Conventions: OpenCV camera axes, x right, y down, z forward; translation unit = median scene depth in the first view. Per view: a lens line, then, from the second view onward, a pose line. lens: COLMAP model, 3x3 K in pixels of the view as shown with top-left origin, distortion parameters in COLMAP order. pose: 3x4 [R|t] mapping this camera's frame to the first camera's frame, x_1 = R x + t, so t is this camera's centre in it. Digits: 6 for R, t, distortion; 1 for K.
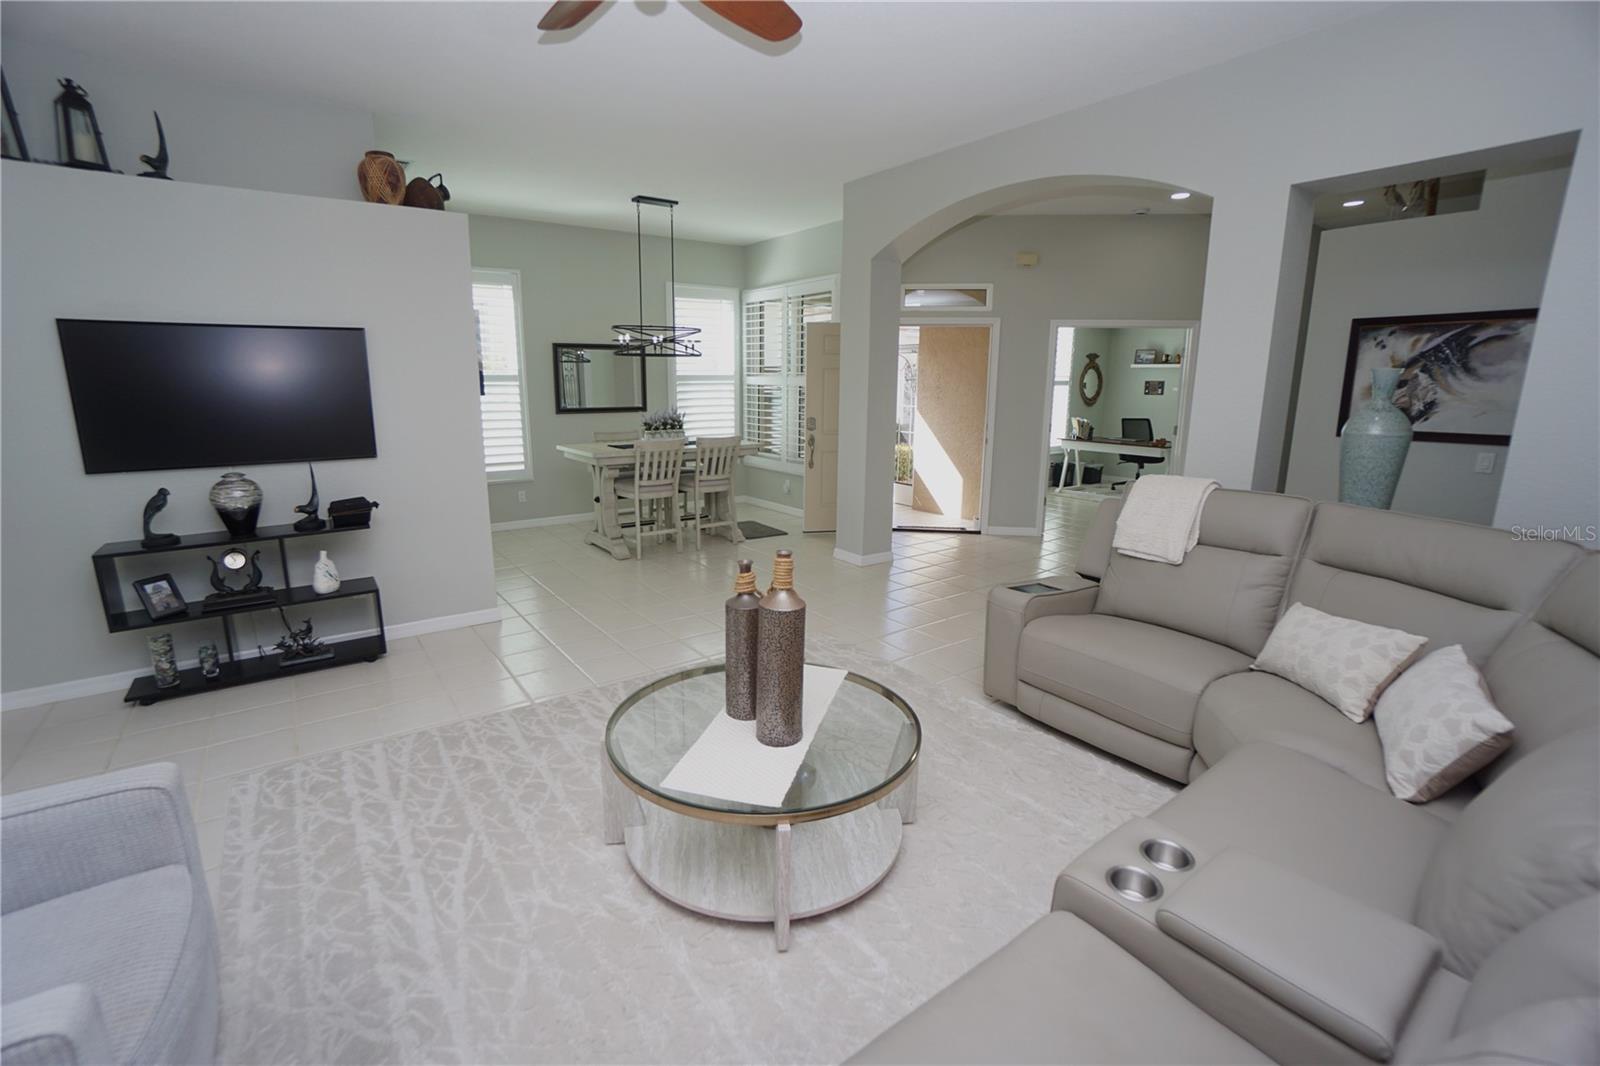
lens RADIAL K [[709.5, 0, 779.4], [0, 709.5, 525.6], [0, 0, 1]] dist [-0.063611, 0.022914]
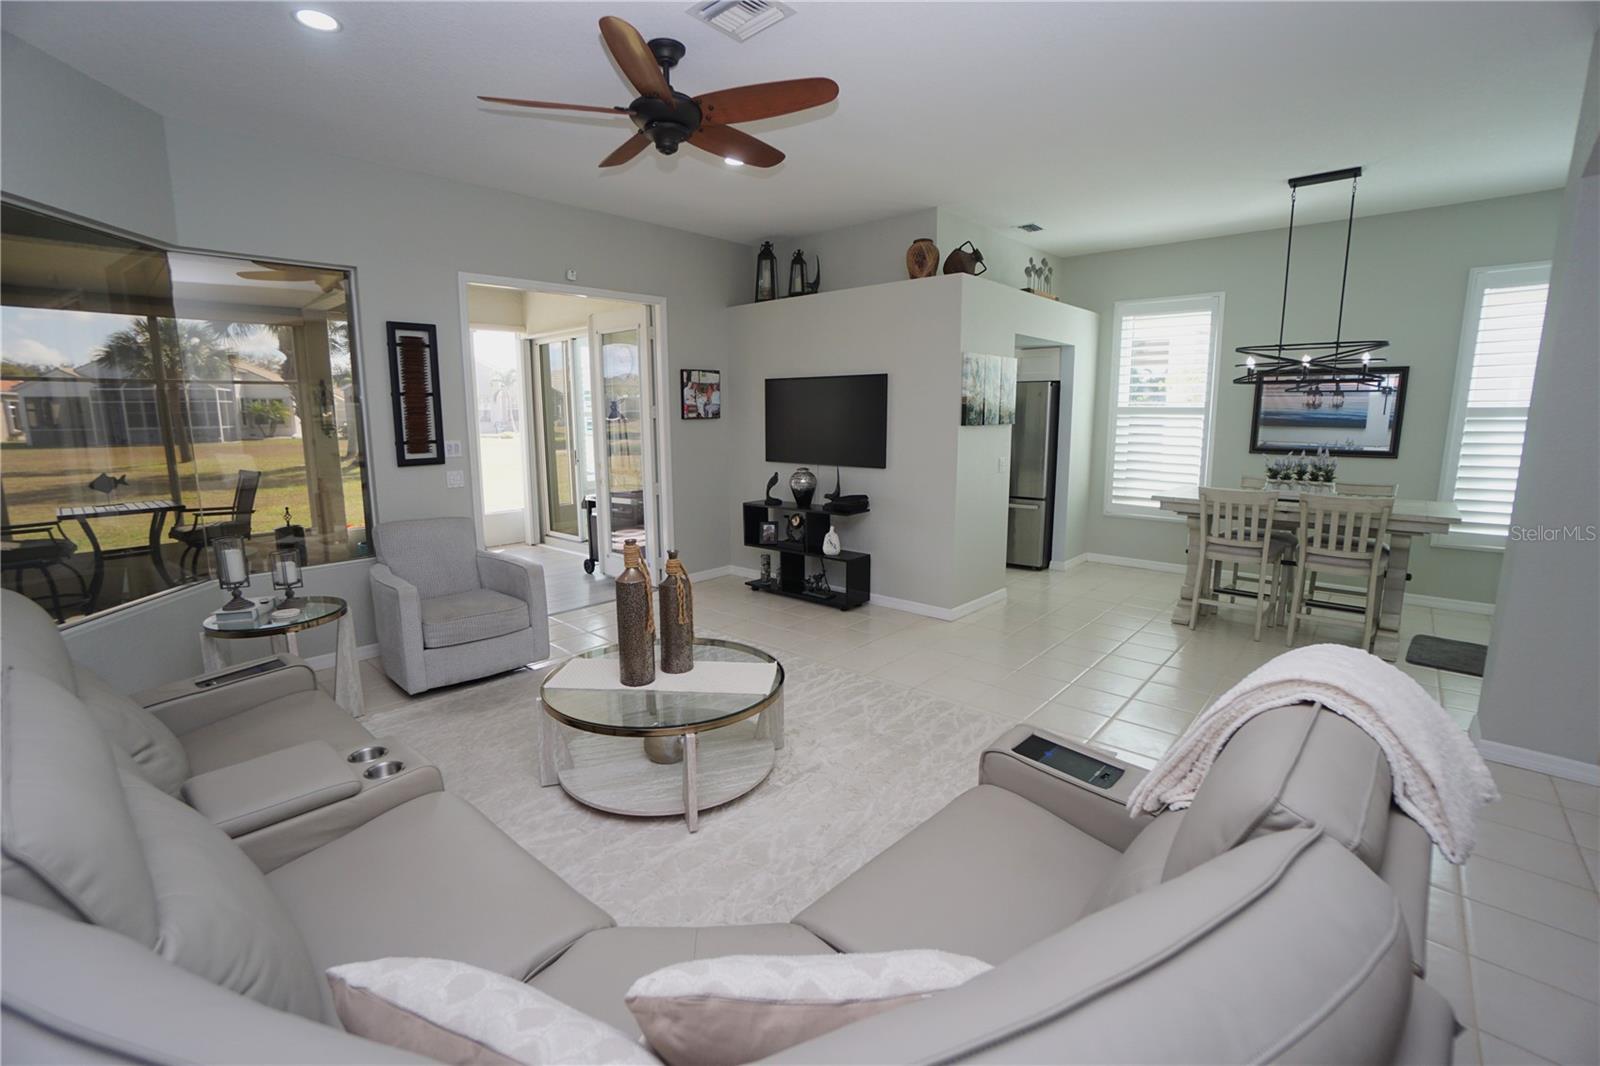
lens RADIAL K [[709.5, 0, 779.4], [0, 709.5, 525.6], [0, 0, 1]] dist [-0.063611, 0.022914]
pose [[0.201421, 0.152621, -0.967541, 0.414057], [-0.192778, 0.974643, 0.113609, -0.060932], [0.960347, 0.163638, 0.225736, 0.291771]]
